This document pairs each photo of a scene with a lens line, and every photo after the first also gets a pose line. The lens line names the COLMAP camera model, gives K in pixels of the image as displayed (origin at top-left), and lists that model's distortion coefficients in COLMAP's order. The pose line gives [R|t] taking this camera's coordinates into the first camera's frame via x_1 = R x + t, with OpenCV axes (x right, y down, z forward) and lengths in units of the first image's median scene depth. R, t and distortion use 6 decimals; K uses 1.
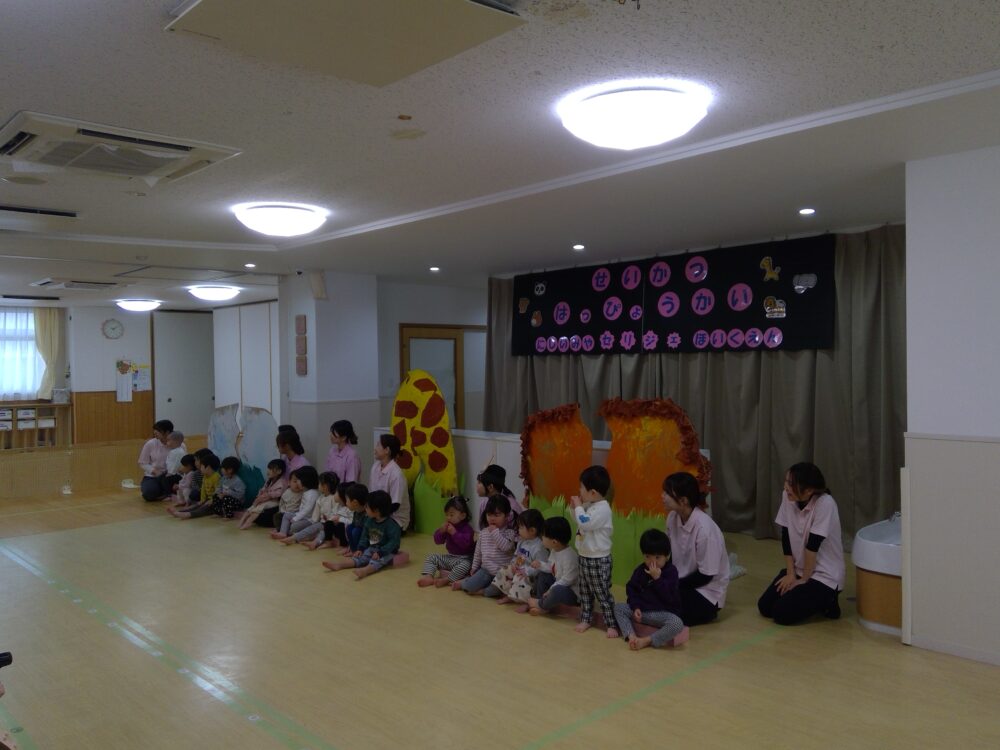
lens RADIAL K [[831.5, 0, 500.0], [0, 831.5, 375.0], [0, 0, 1]] dist [0.076155, -0.004047]
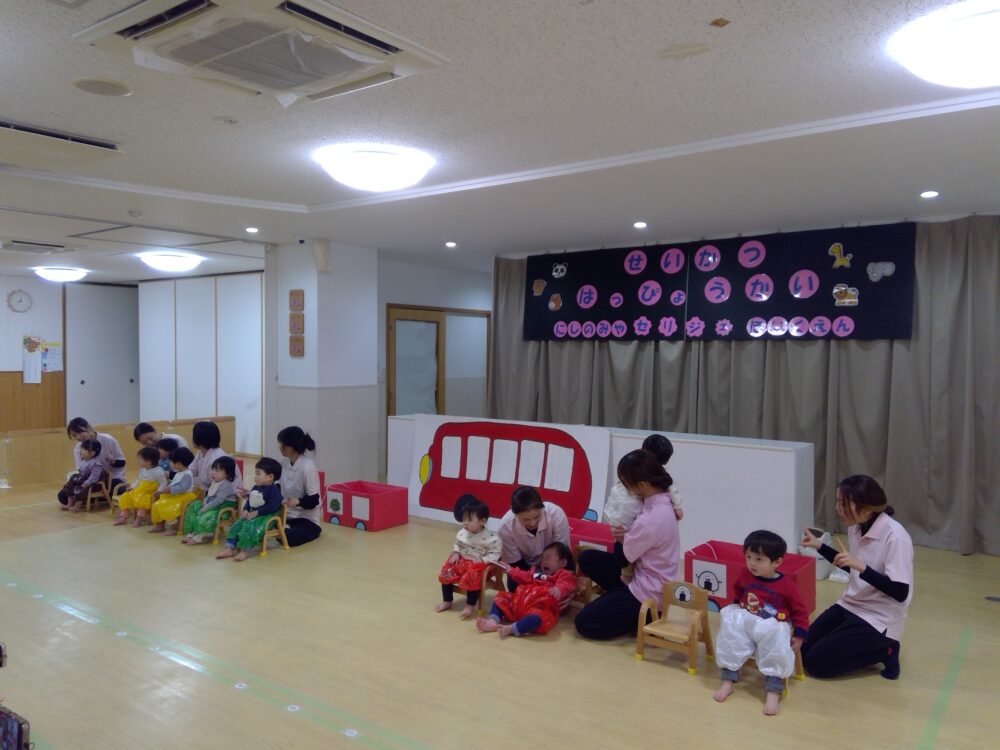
lens RADIAL K [[789.6, 0, 500.0], [0, 789.6, 375.0], [0, 0, 1]] dist [0.106213, -0.147060]
pose [[0.983197, 0.015321, 0.181904, -0.196054], [-0.017856, 0.999765, 0.012307, 0.006105], [-0.181672, -0.015348, 0.983239, 0.133128]]
